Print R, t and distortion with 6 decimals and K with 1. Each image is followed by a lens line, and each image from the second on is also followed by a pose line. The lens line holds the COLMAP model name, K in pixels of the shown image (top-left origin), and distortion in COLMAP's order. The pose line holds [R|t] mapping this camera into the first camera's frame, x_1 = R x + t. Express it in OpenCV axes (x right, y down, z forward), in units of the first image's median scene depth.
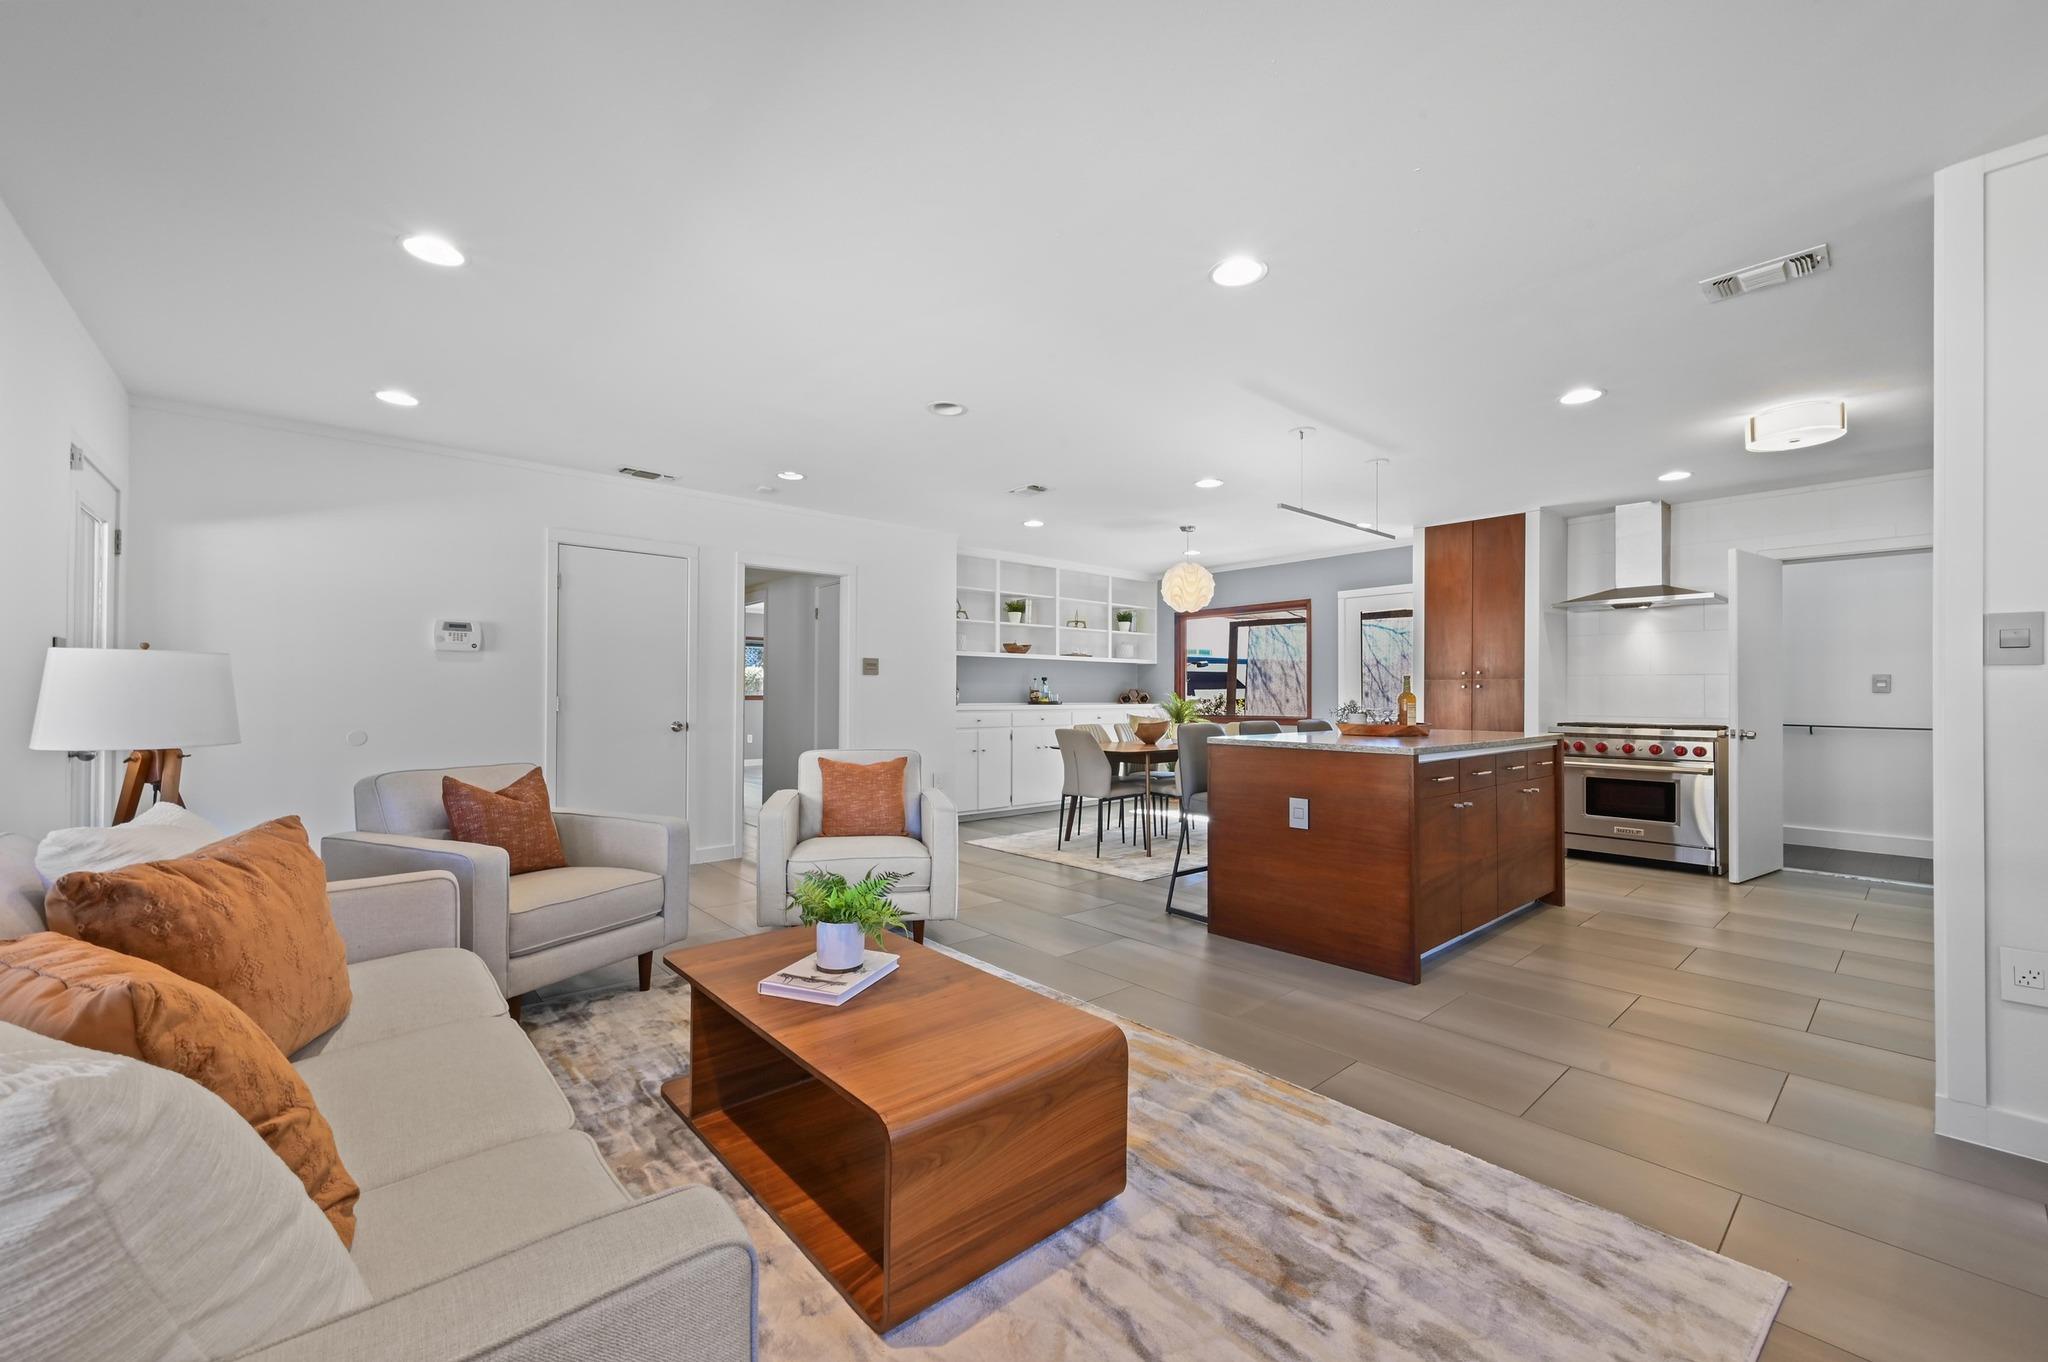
lens RADIAL K [[811.8, 0, 1018.5], [0, 811.8, 686.9], [0, 0, 1]] dist [-0.001828, 0.001059]
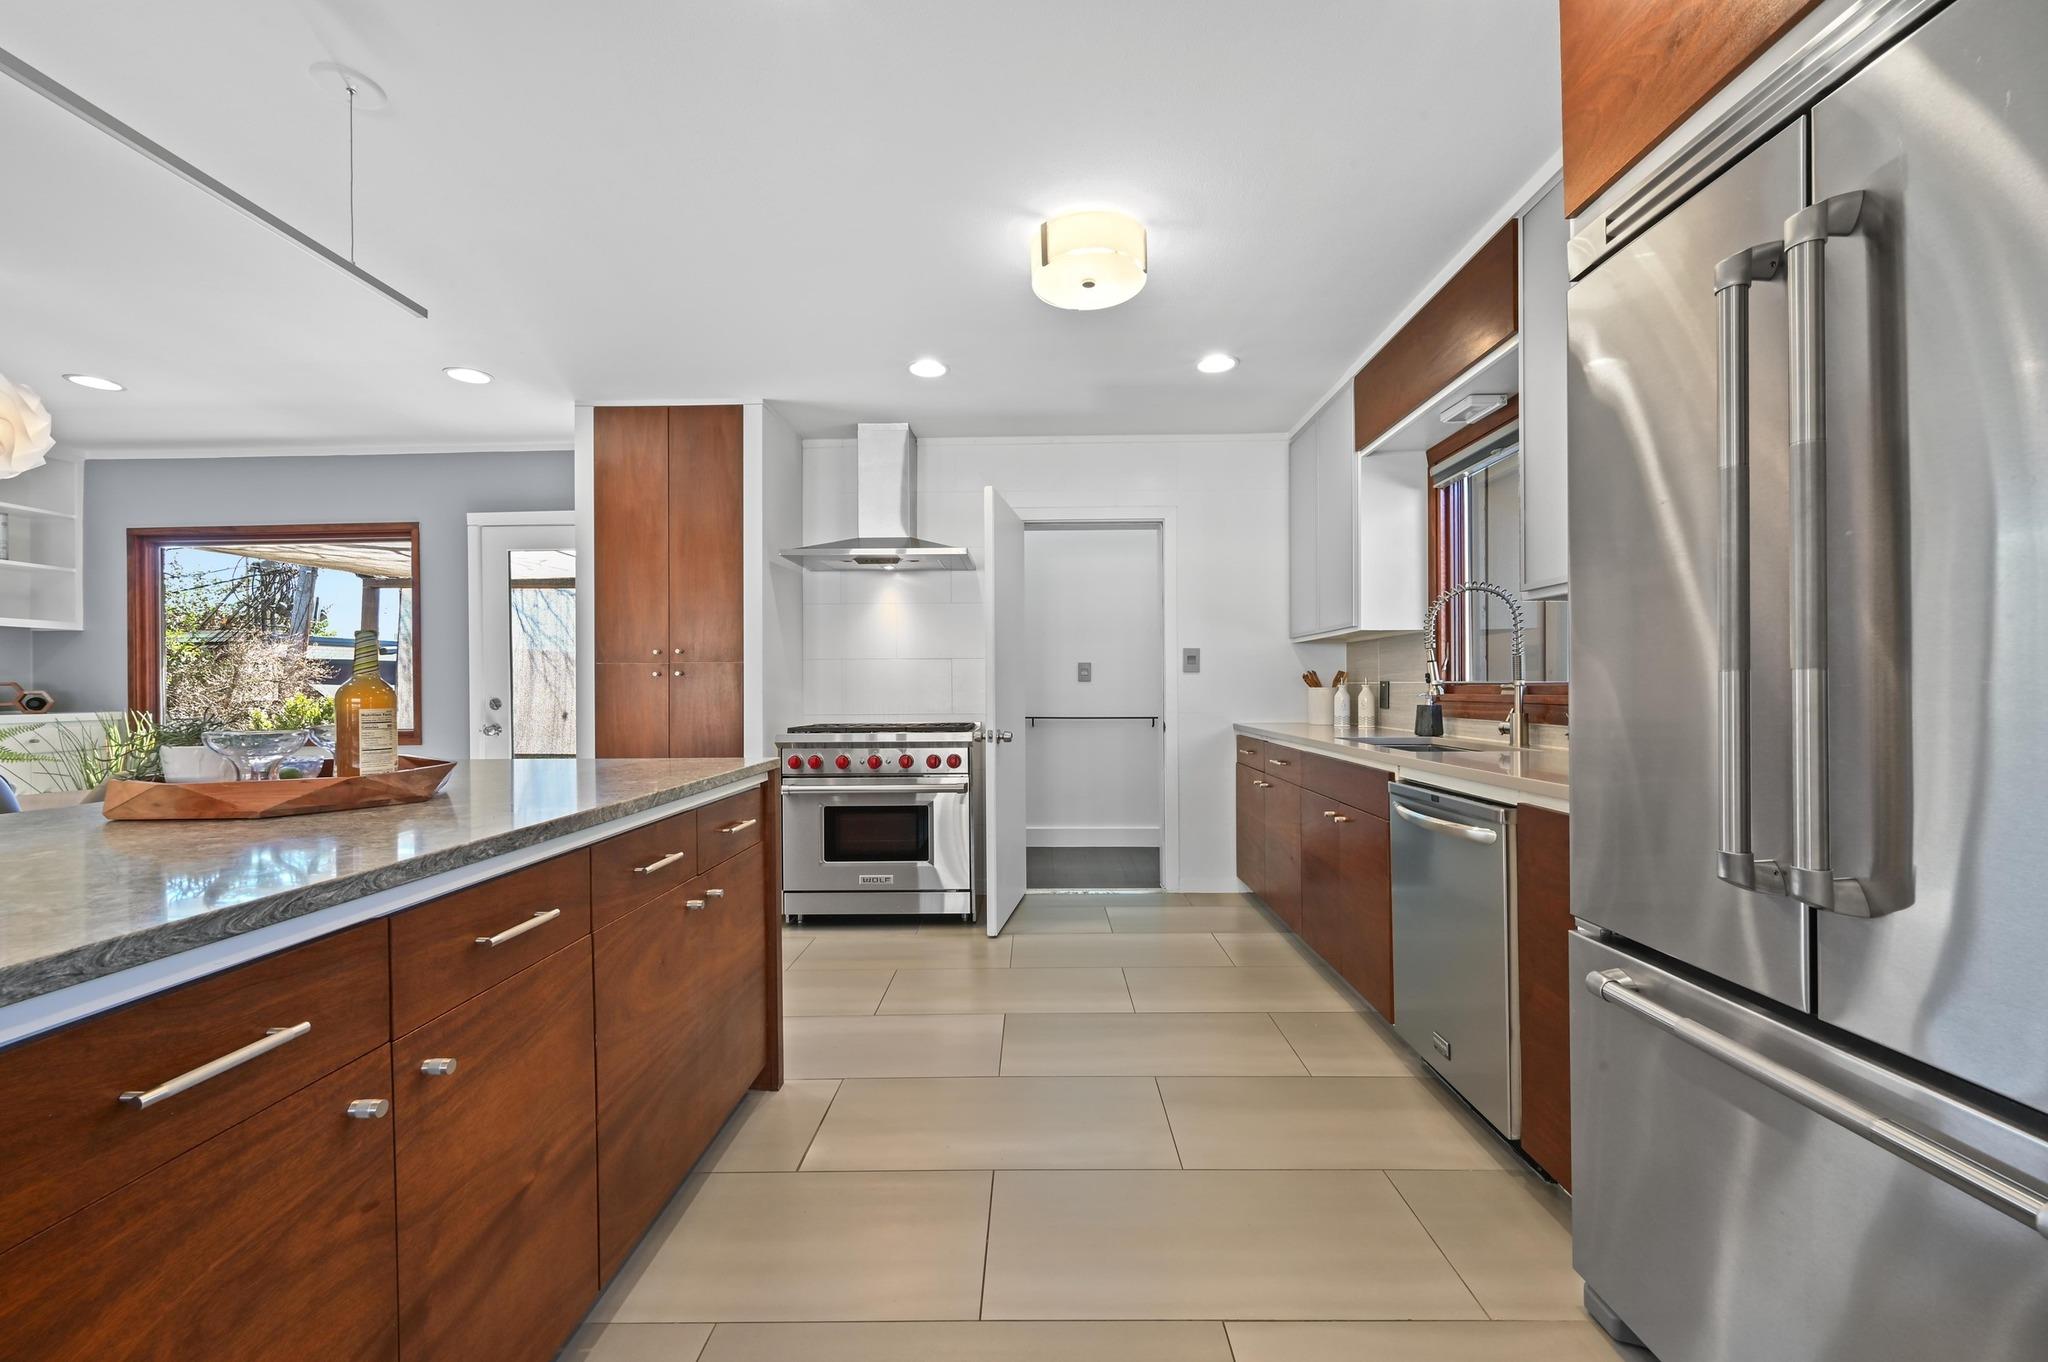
lens RADIAL K [[811.8, 0, 1023.4], [0, 811.8, 691.0], [0, 0, 1]] dist [-0.001828, 0.001059]
pose [[0.667108, -0.010884, 0.744881, 0.294529], [0.003698, 0.999929, 0.011299, 0.007104], [-0.744951, -0.004783, 0.667102, 0.407386]]
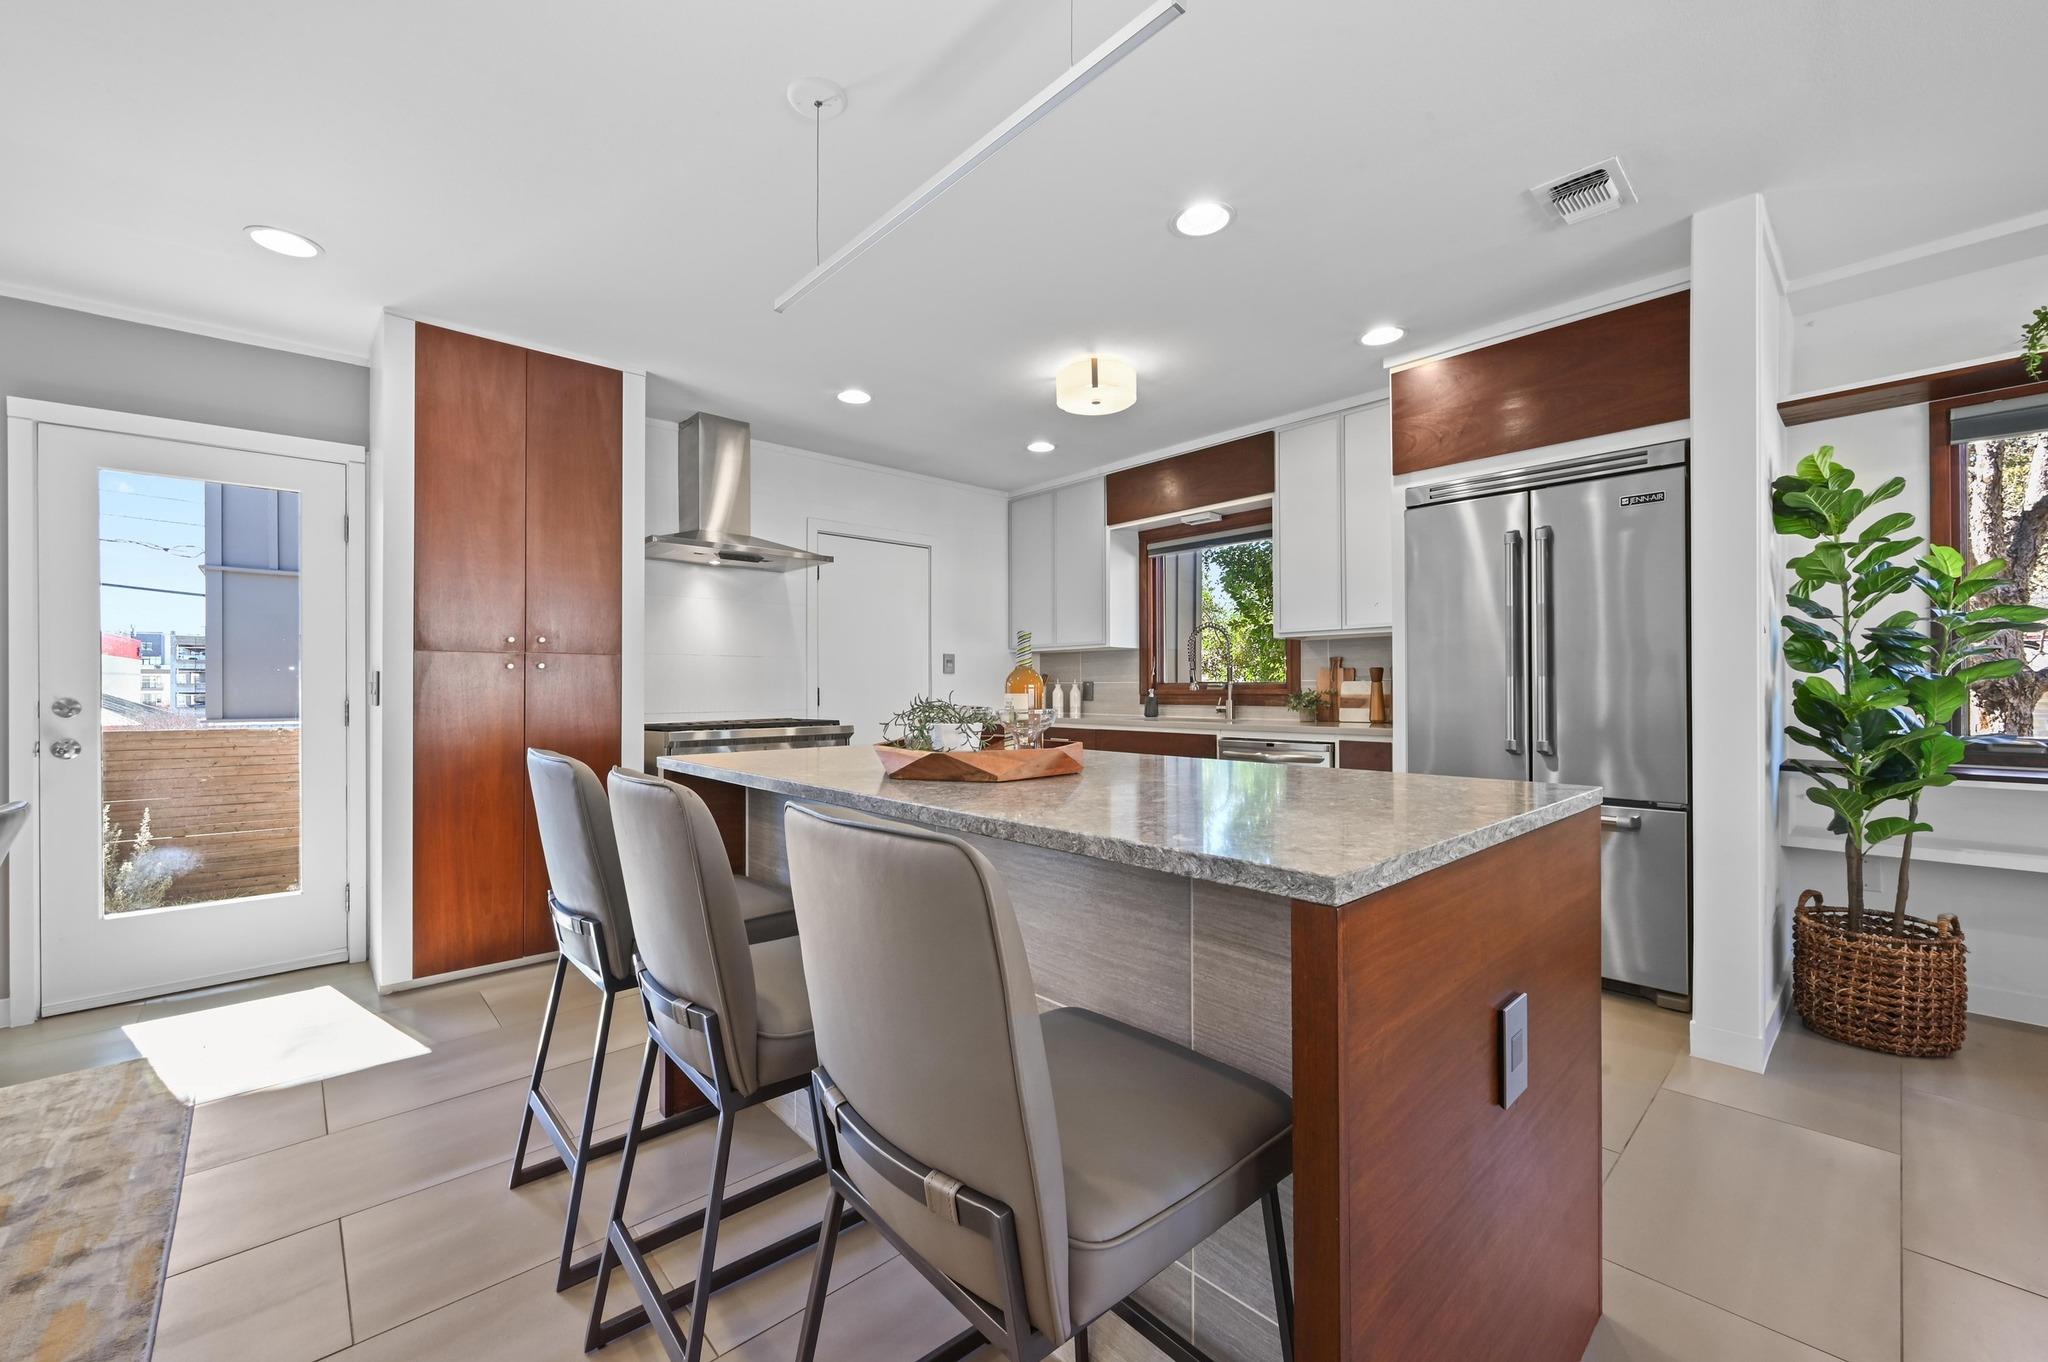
lens RADIAL K [[811.8, 0, 1032.7], [0, 811.8, 683.9], [0, 0, 1]] dist [-0.001828, 0.001059]
pose [[-0.033096, -0.000058, 0.999452, 0.027671], [-0.002508, 0.999997, -0.000025, 0.010381], [-0.999449, -0.002508, -0.033096, 0.735290]]
